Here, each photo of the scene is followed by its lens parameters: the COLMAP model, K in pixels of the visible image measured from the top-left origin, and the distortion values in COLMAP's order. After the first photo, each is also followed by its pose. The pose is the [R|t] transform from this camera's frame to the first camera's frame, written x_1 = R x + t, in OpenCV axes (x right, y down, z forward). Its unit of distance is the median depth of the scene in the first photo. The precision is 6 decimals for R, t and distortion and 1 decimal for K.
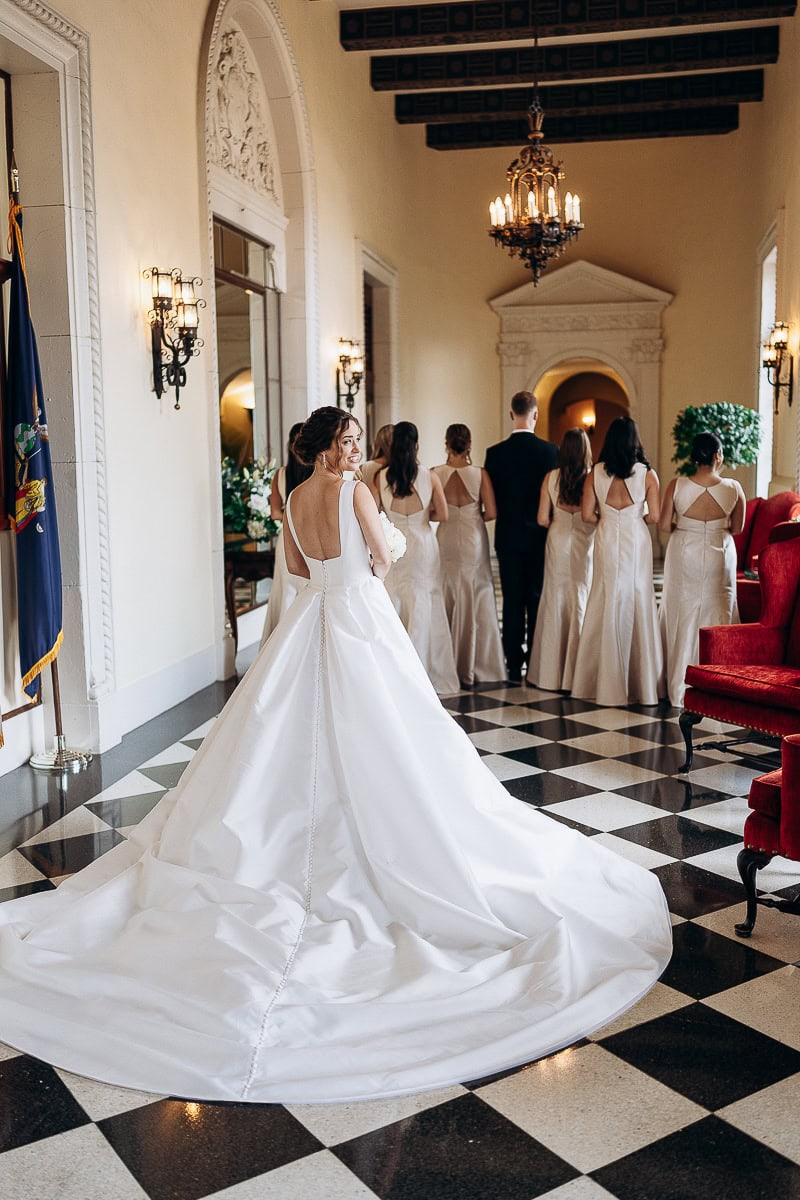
lens RADIAL K [[1173.2, 0, 400.0], [0, 1173.2, 600.0], [0, 0, 1]] dist [0.006865, 0.012965]
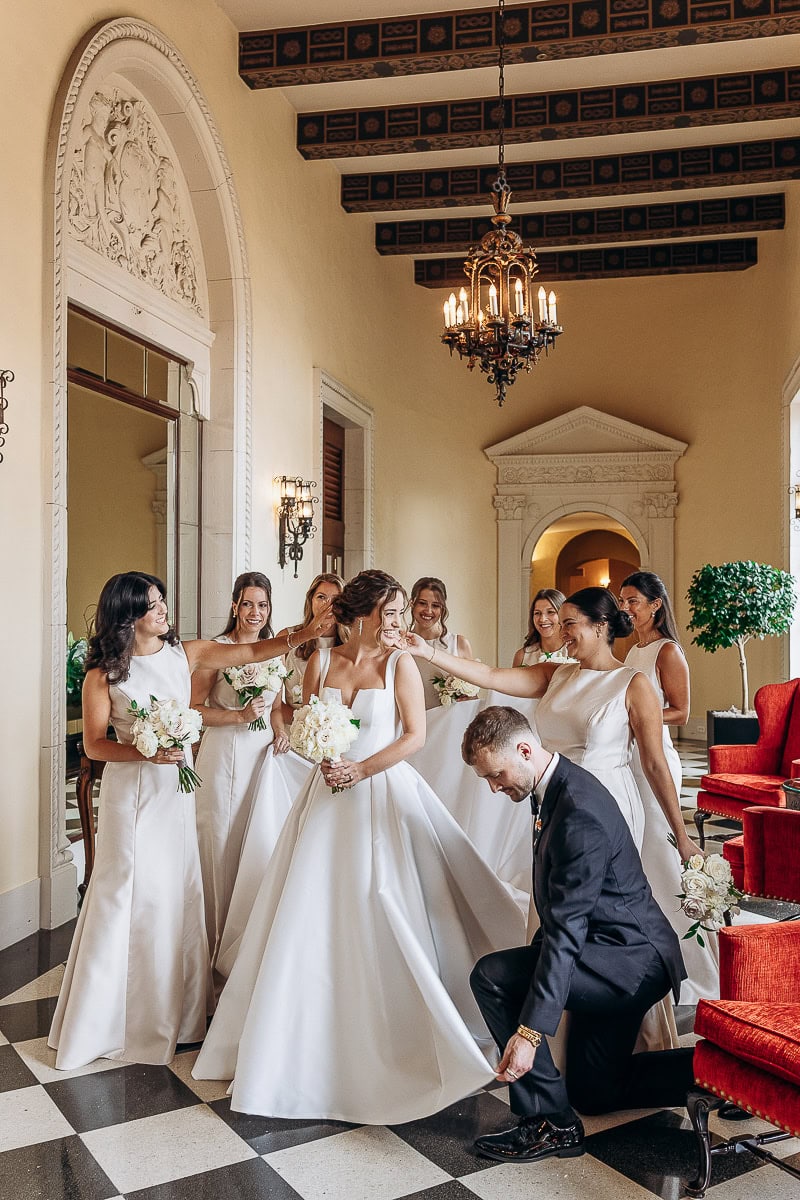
lens RADIAL K [[1155.2, 0, 400.0], [0, 1155.2, 600.0], [0, 0, 1]] dist [0.017598, 0.009205]
pose [[0.999583, 0.014833, -0.024792, 0.052104], [-0.018039, 0.990737, -0.134592, -0.026832], [0.022566, 0.134983, 0.990591, 0.194143]]
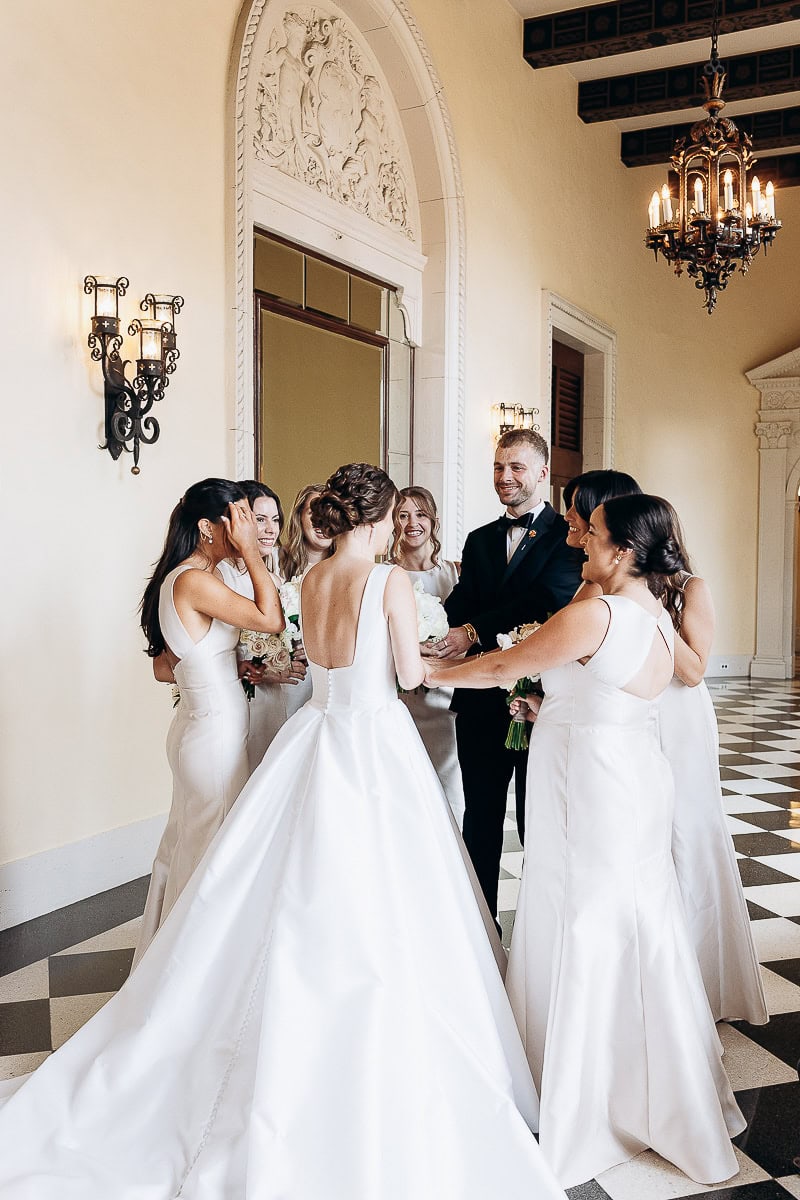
lens RADIAL K [[1173.2, 0, 400.0], [0, 1173.2, 600.0], [0, 0, 1]] dist [0.006865, 0.012965]
pose [[0.964362, 0.025741, -0.263330, 0.094110], [-0.048104, 0.995727, -0.078831, -0.021782], [0.260176, 0.088689, 0.961480, 0.212190]]
